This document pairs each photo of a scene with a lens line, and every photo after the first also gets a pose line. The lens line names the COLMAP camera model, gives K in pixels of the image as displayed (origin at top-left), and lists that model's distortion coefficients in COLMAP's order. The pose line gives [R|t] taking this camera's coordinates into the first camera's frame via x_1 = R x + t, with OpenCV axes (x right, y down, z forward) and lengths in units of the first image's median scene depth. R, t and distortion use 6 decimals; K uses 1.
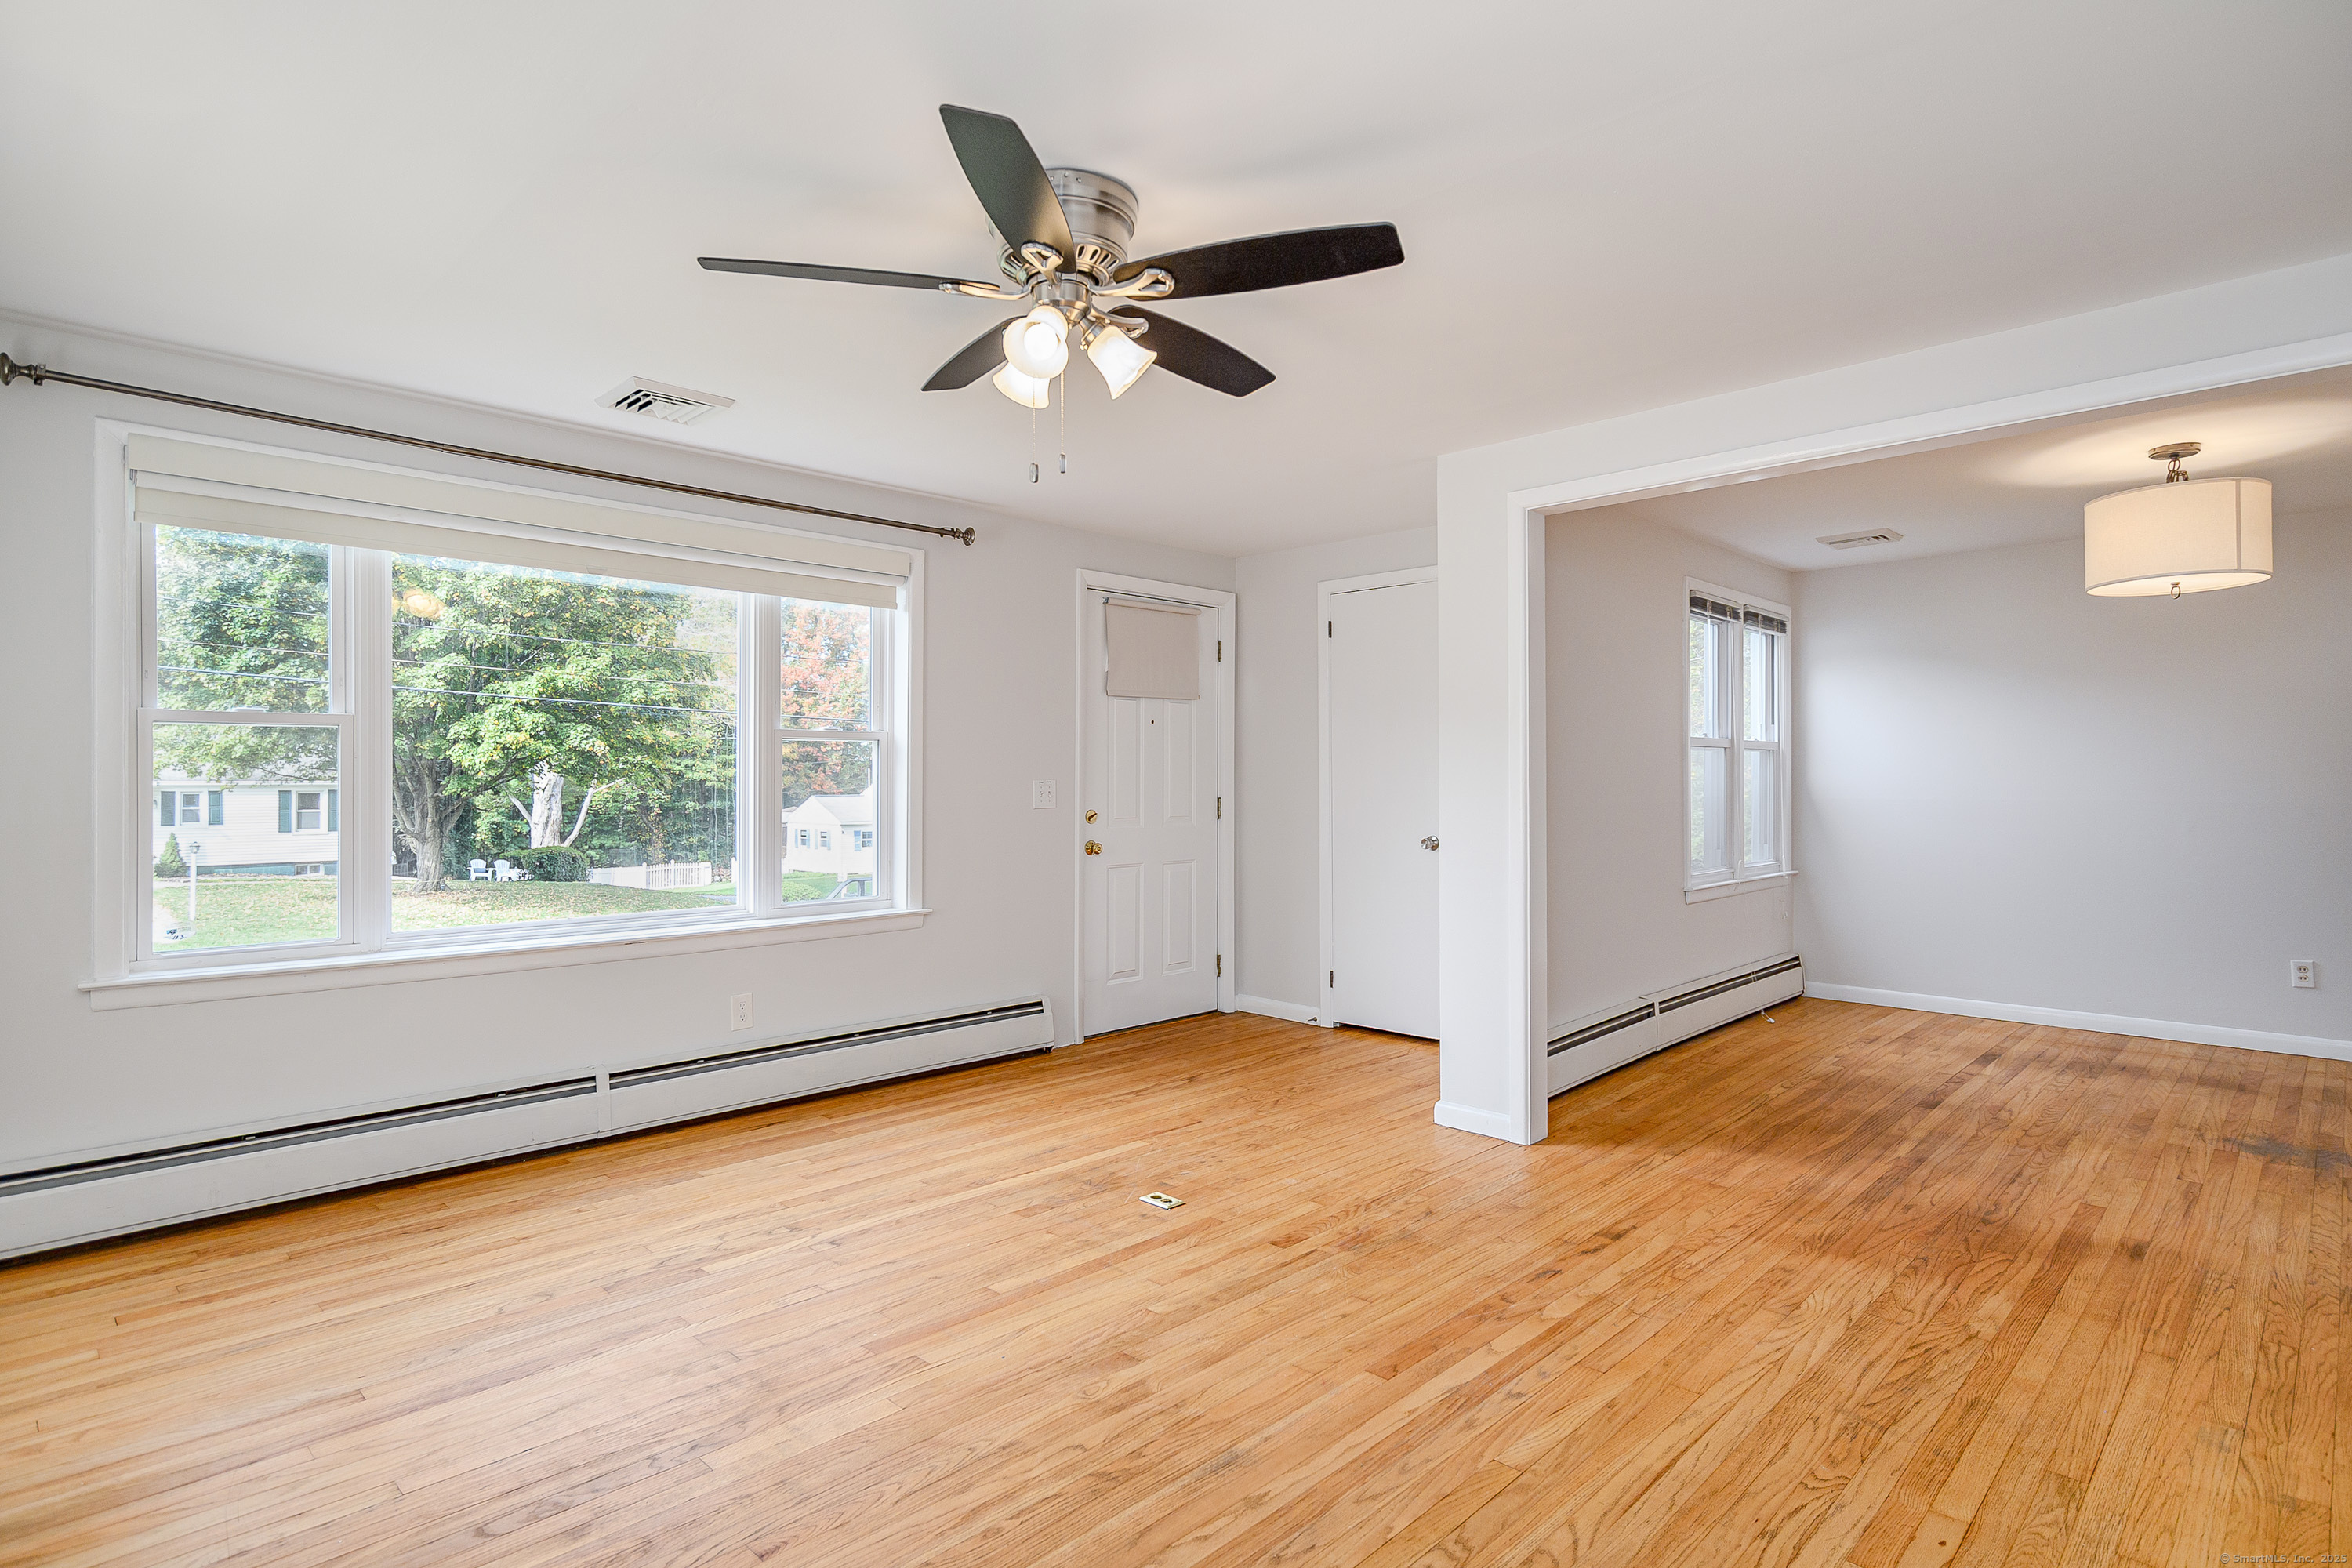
lens RADIAL K [[1202.2, 0, 1176.0], [0, 1202.2, 784.0], [0, 0, 1]] dist [-0.001187, 0.000950]
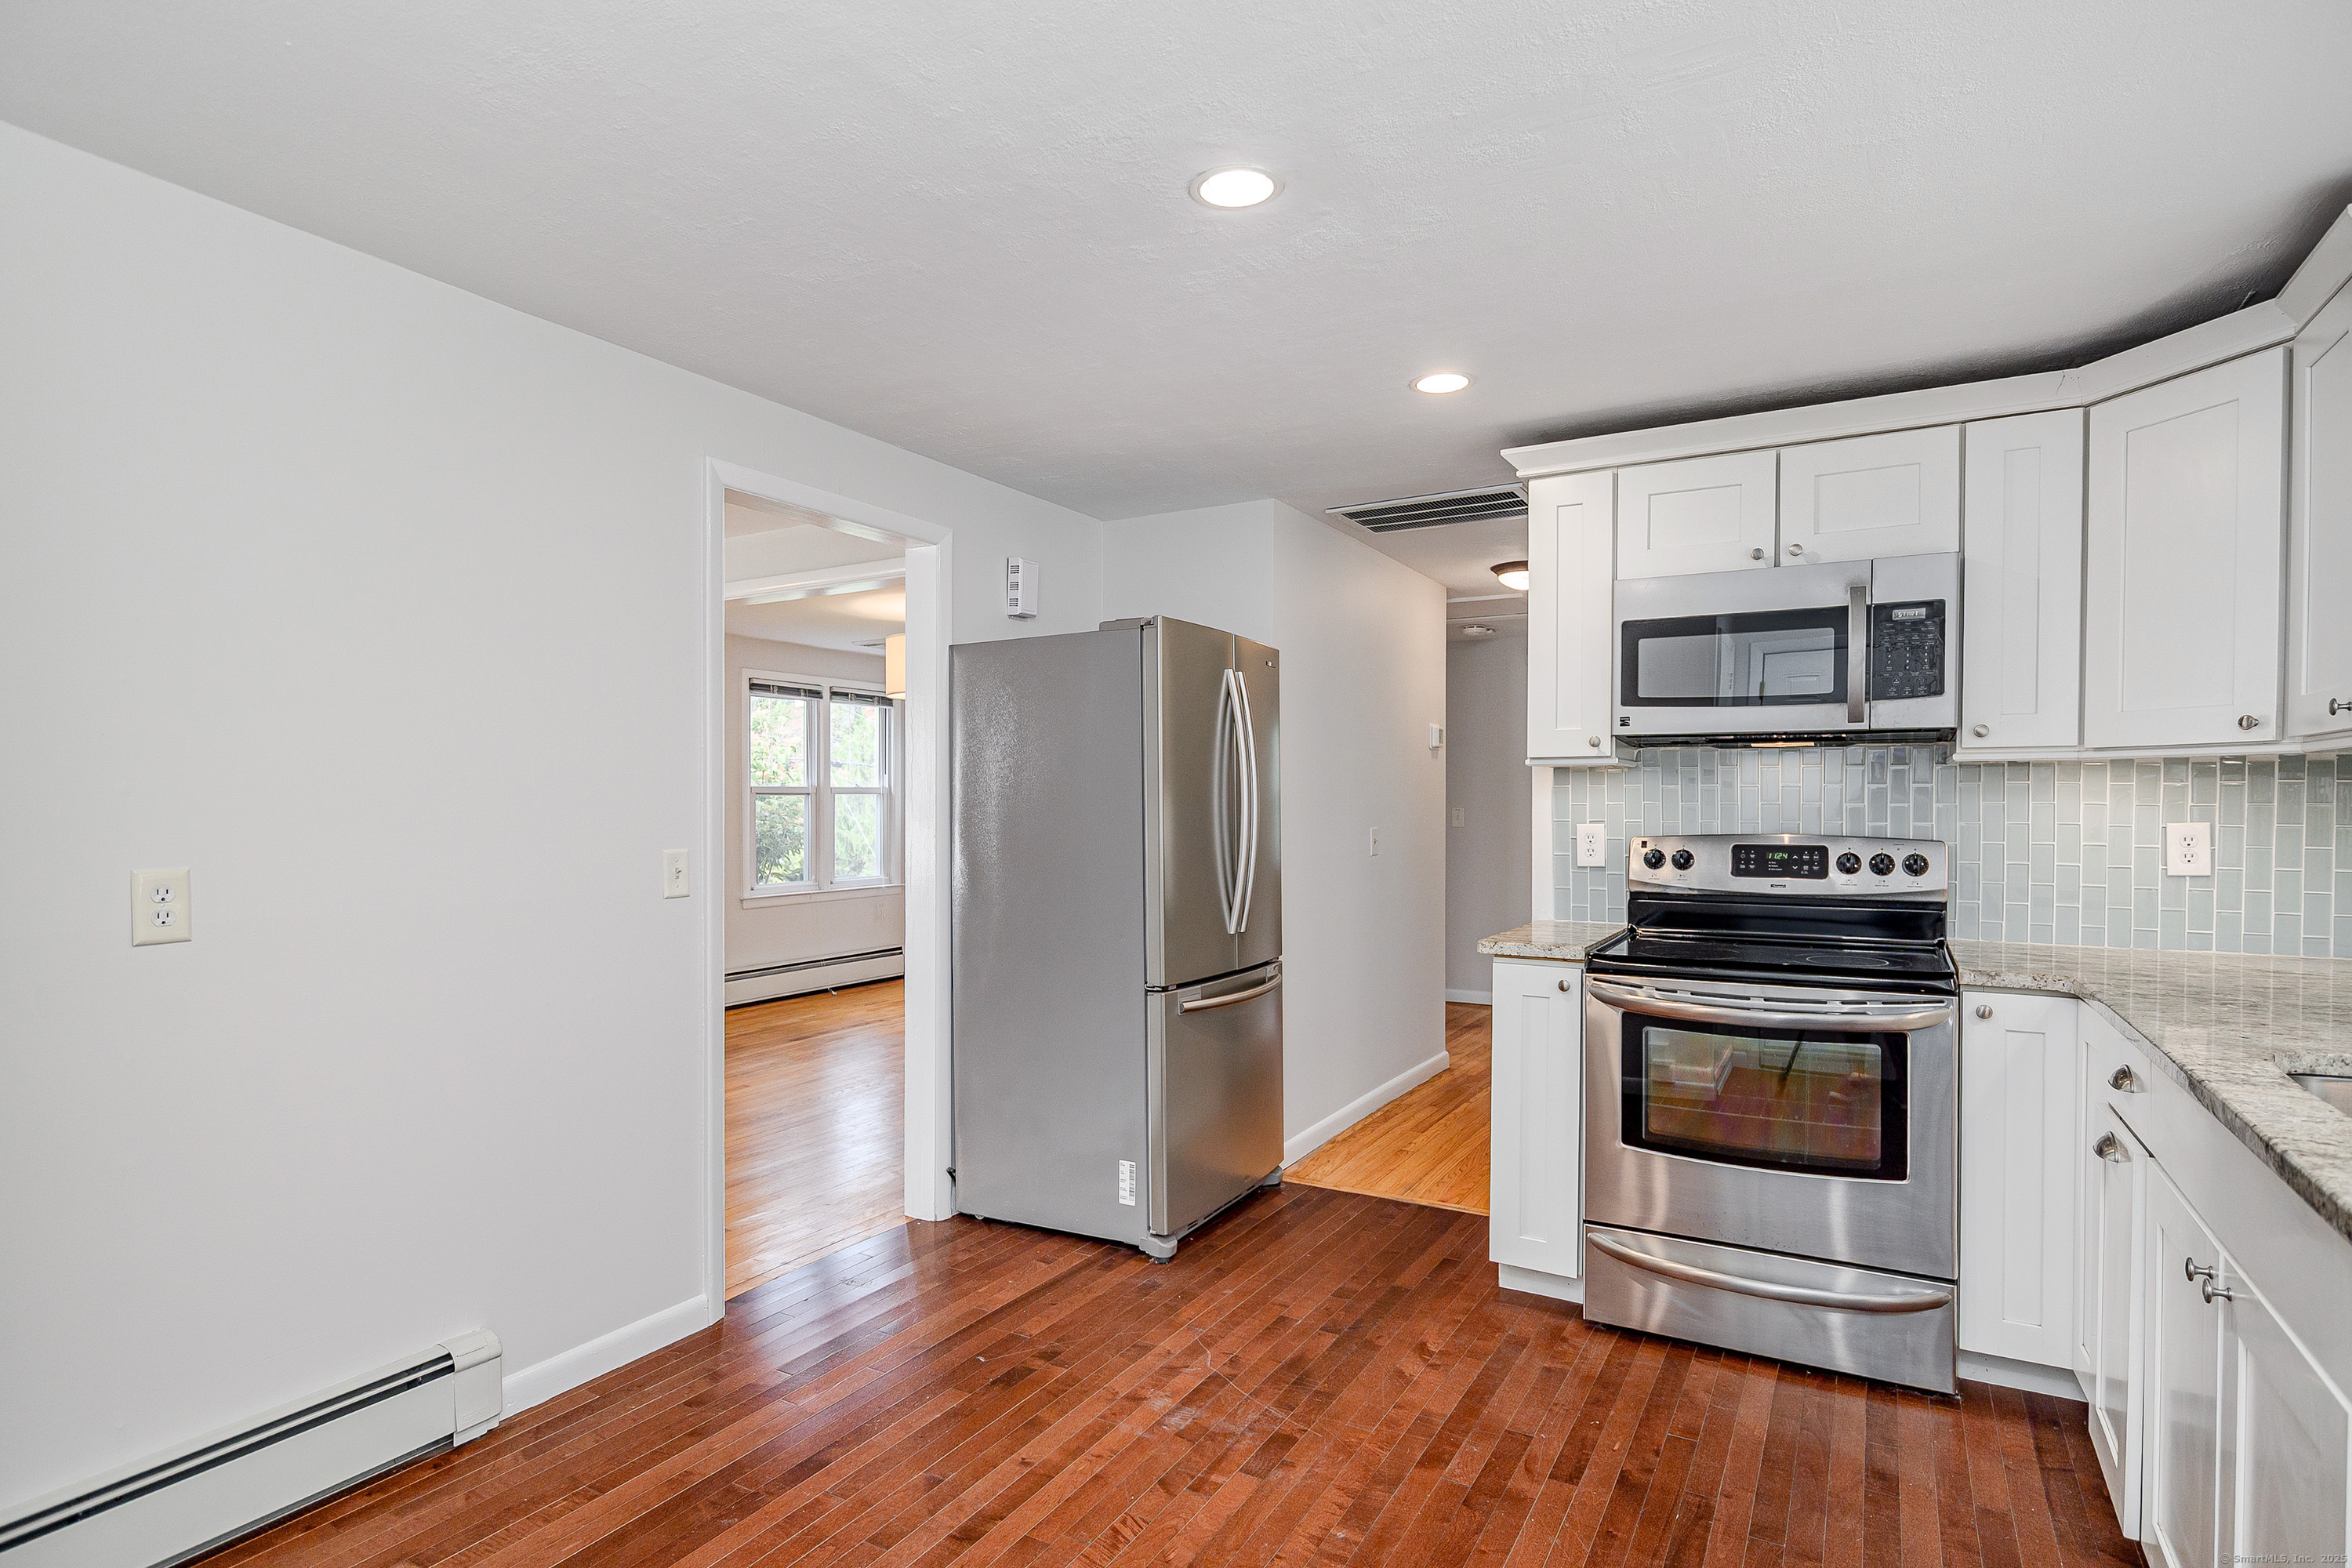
lens RADIAL K [[1213.2, 0, 1168.8], [0, 1213.2, 811.4], [0, 0, 1]] dist [0.005270, 0.001380]
pose [[0.969731, -0.002039, 0.244166, 0.971032], [-0.000158, 0.999960, 0.008979, -0.040131], [-0.244174, -0.008746, 0.969692, -0.801368]]
